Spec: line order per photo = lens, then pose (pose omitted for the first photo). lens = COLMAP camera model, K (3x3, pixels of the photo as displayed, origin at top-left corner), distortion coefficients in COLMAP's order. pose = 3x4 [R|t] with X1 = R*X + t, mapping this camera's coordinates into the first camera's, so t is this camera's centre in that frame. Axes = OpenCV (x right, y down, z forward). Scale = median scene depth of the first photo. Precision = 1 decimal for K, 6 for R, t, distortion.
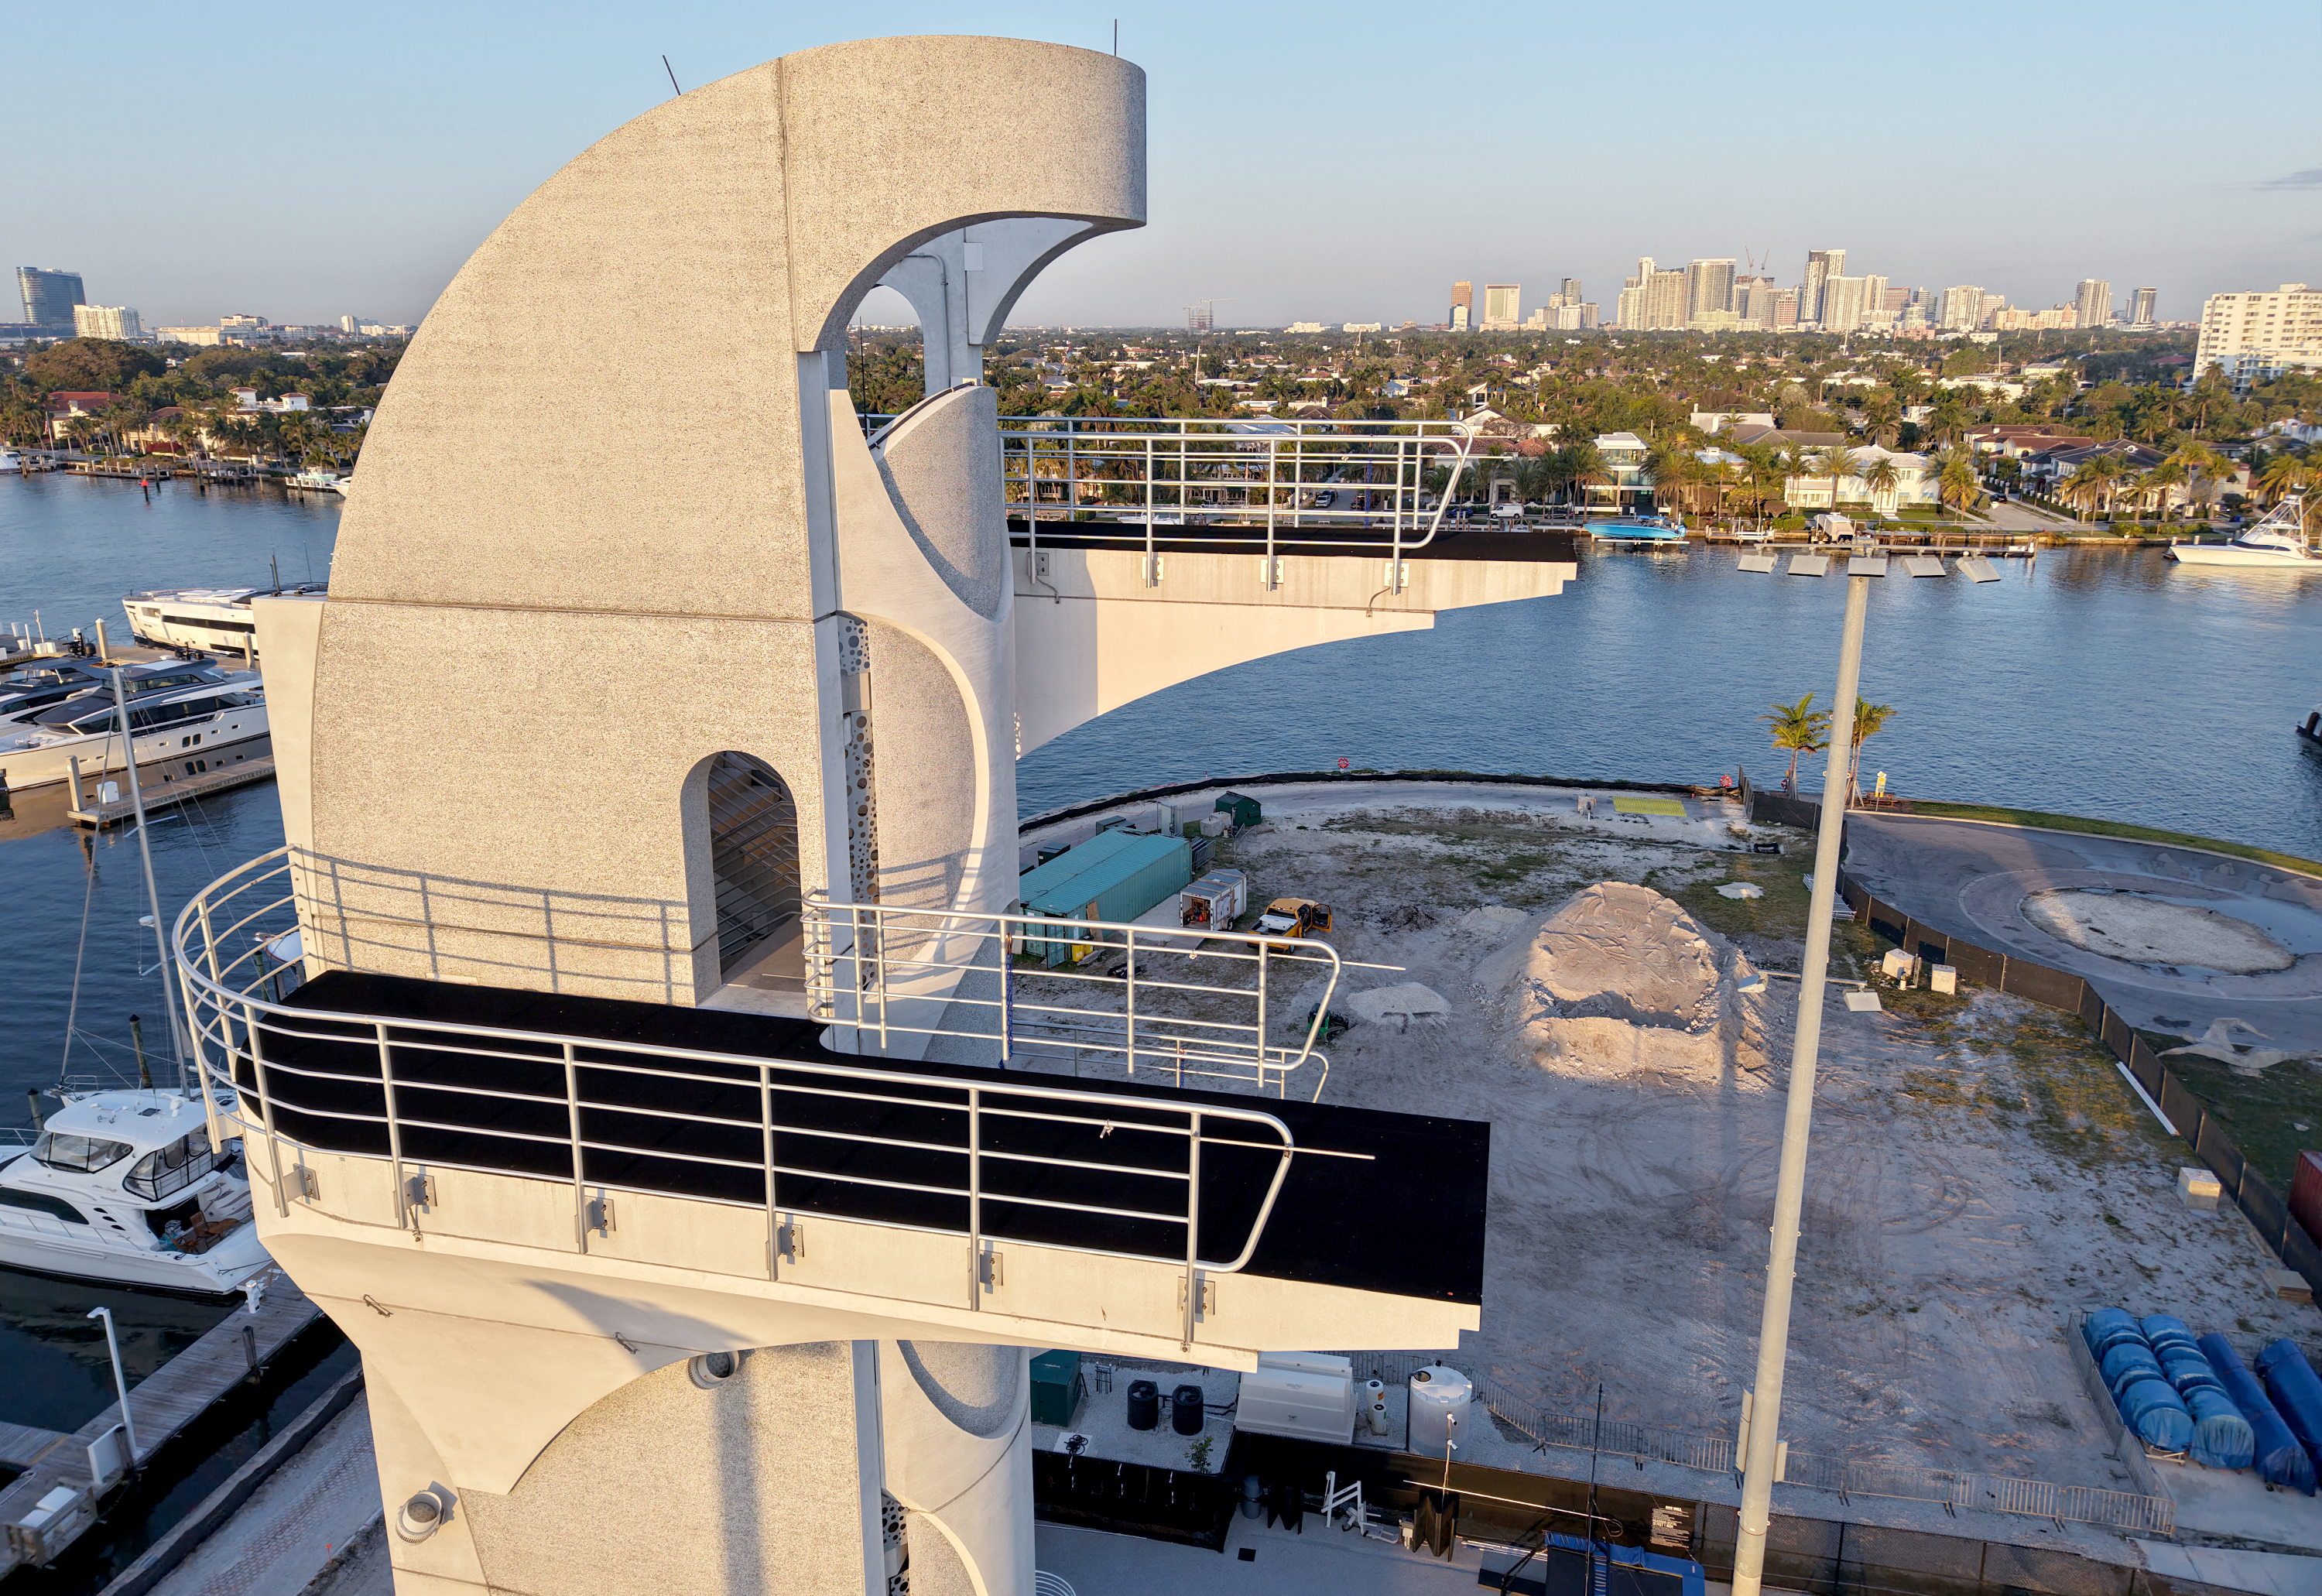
lens RADIAL K [[1448.6, 0, 1156.3], [0, 1448.6, 717.2], [0, 0, 1]] dist [0.007043, -0.014132]
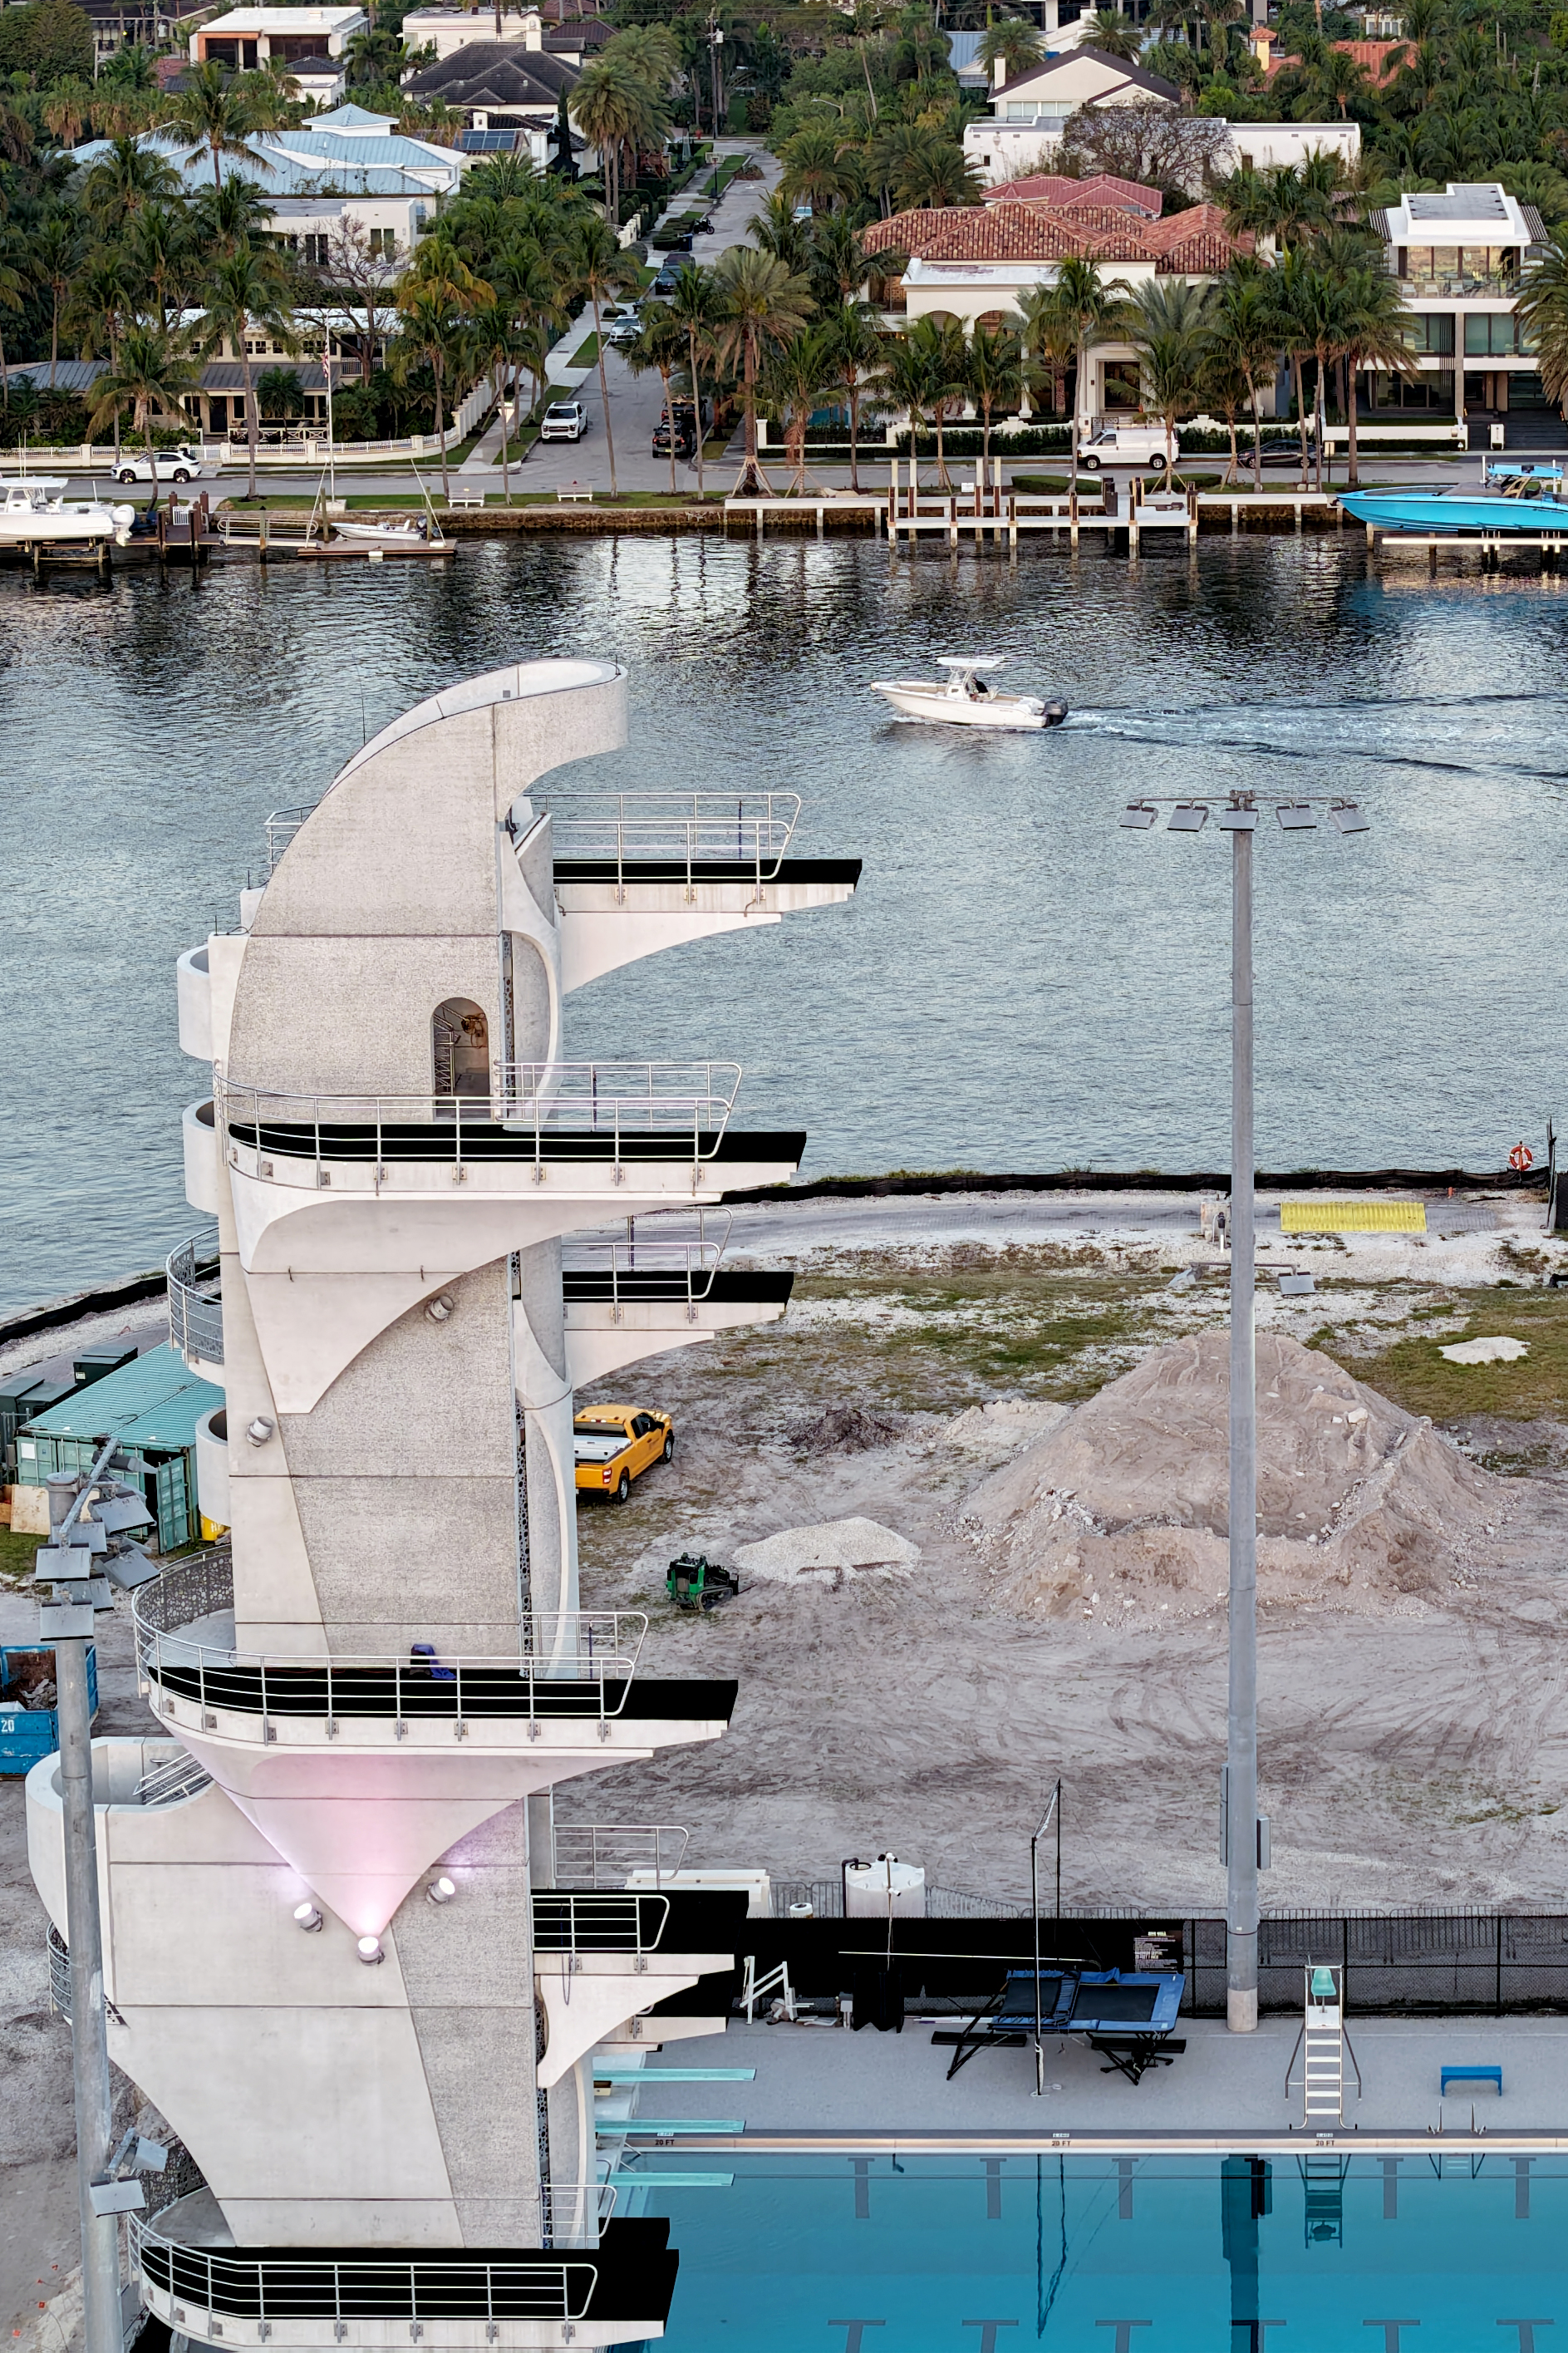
lens RADIAL K [[6389.6, 0, 795.0], [0, 6389.6, 1187.1], [0, 0, 1]] dist [0.147540, 0.000000]
pose [[0.986866, -0.051894, 0.152980, -0.174937], [0.051841, 0.998646, 0.004339, 0.039984], [-0.152998, 0.003649, 0.988220, -1.170939]]
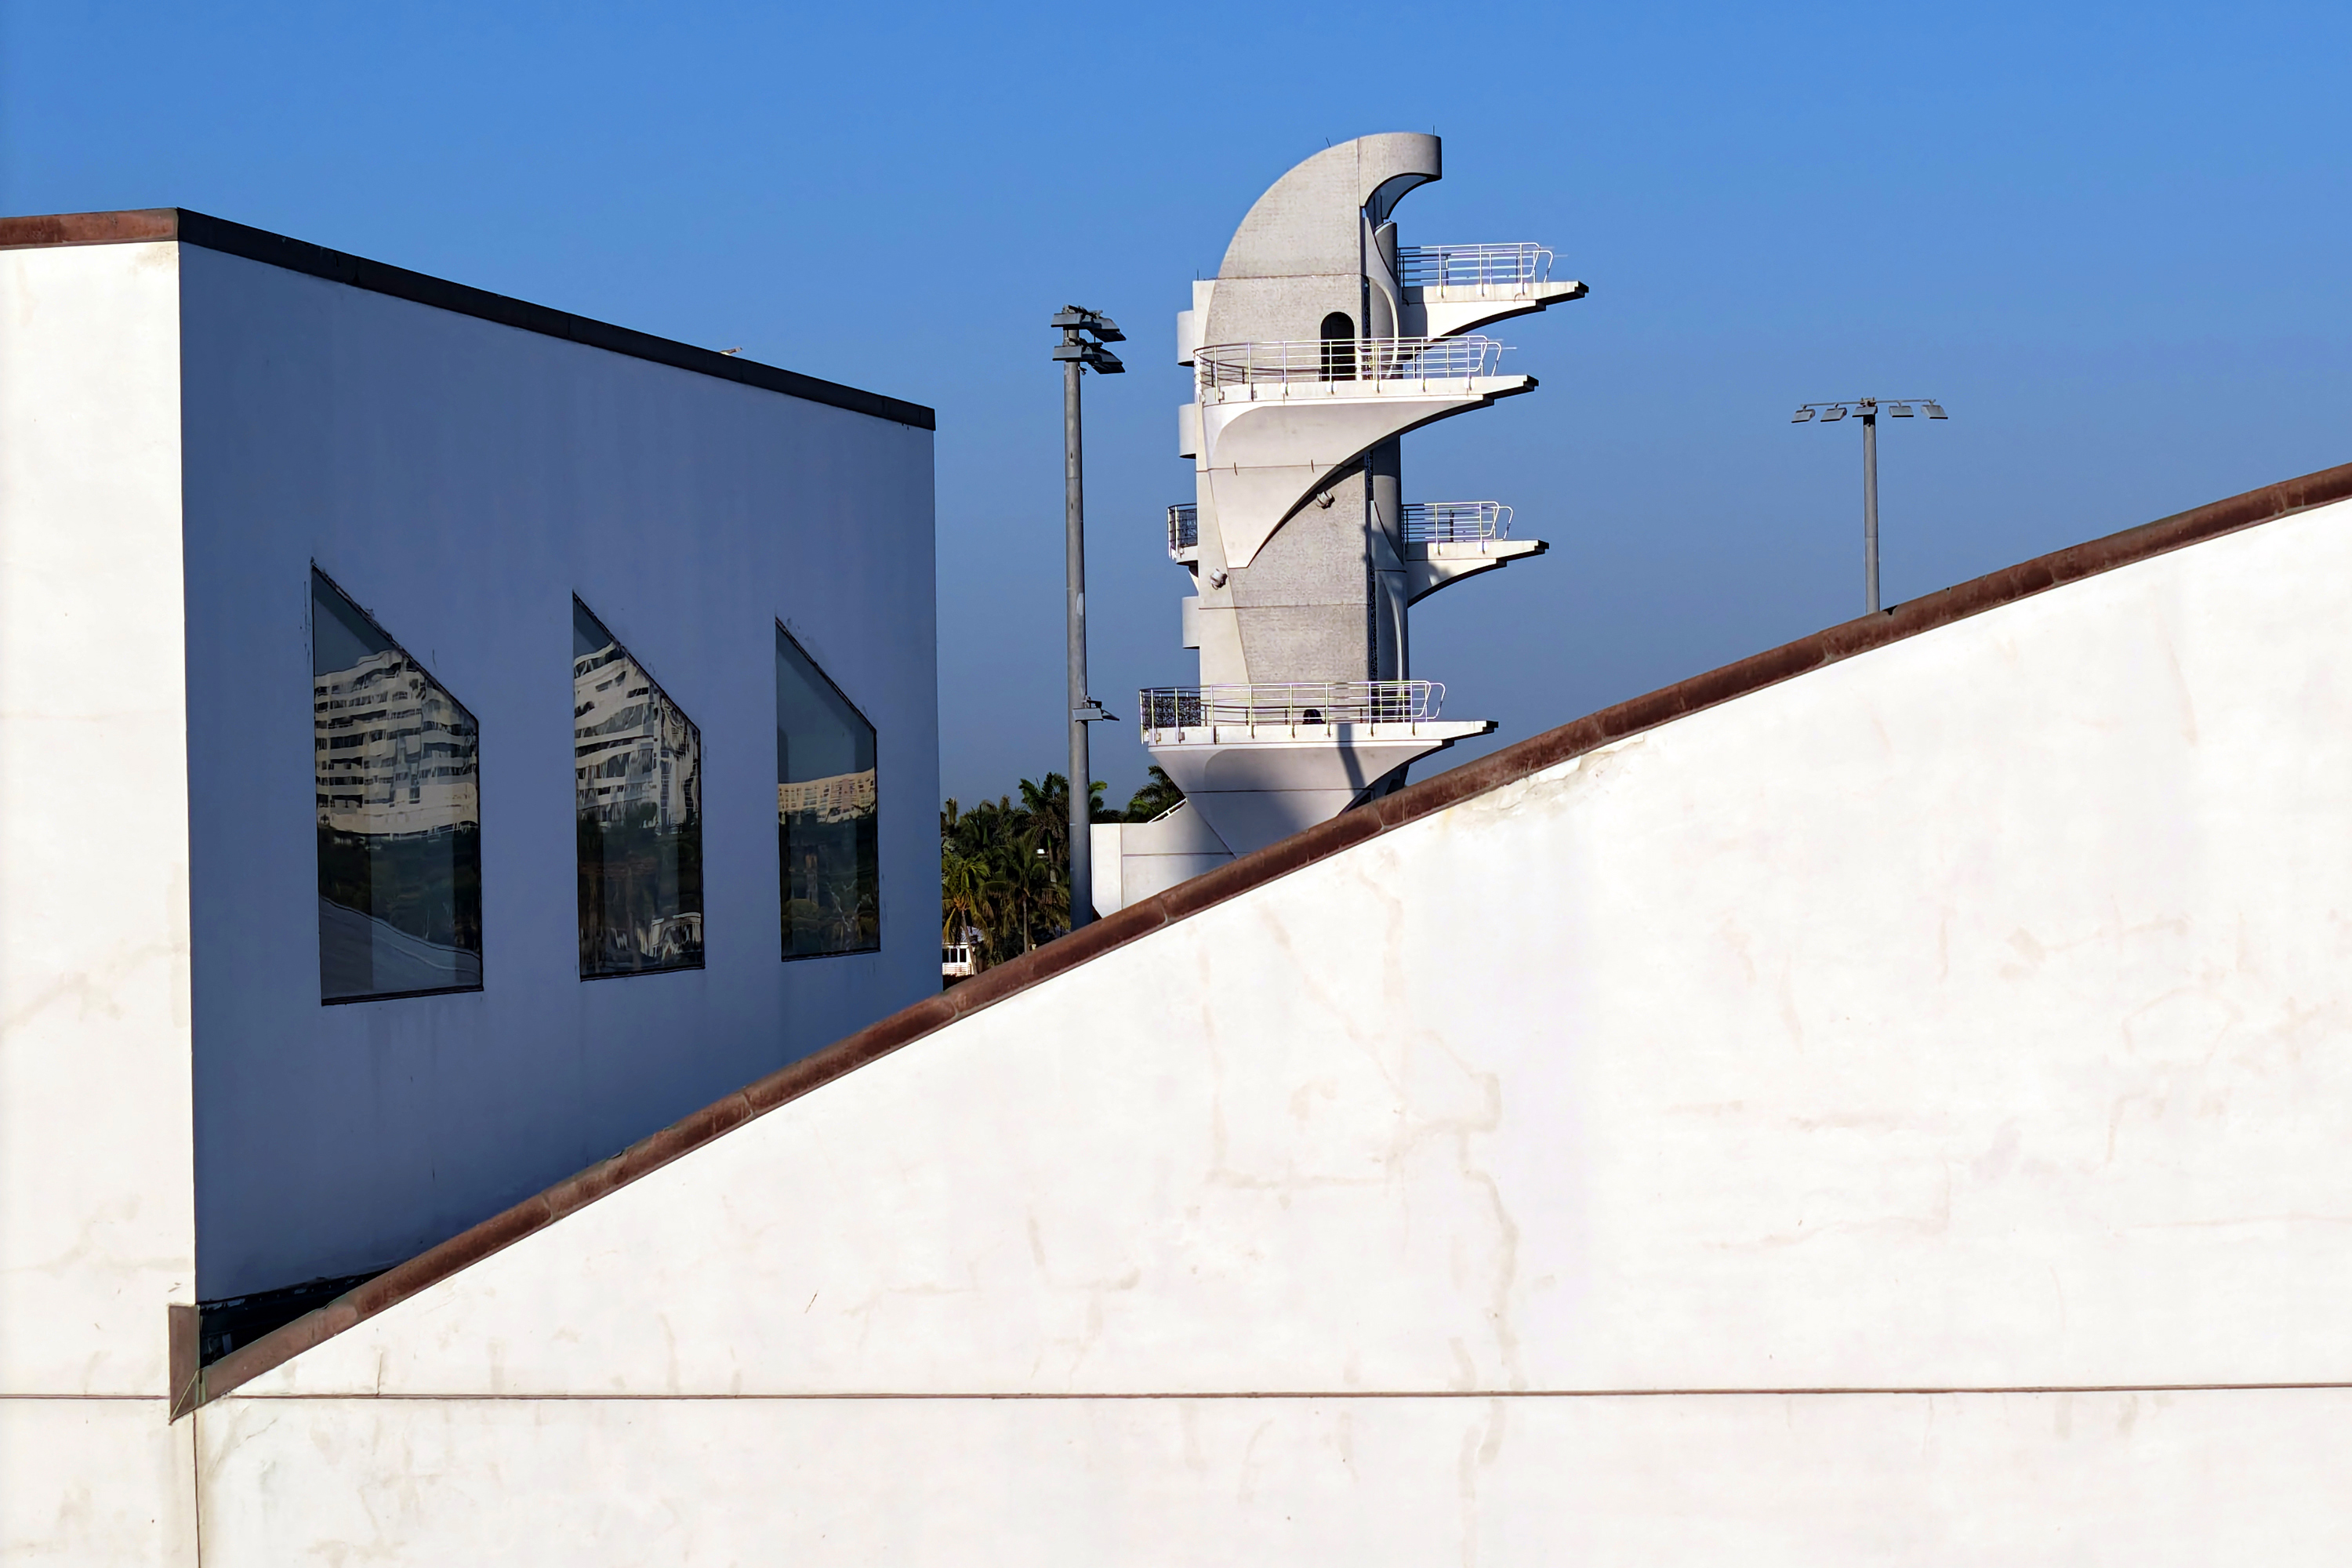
lens RADIAL K [[6387.7, 0, 1173.2], [0, 6387.7, 788.9], [0, 0, 1]] dist [0.147540, 0.000000]
pose [[0.999373, -0.017691, 0.030685, -0.168988], [0.025624, 0.959212, -0.281523, 0.792086], [-0.024453, 0.282132, 0.959064, -1.961012]]
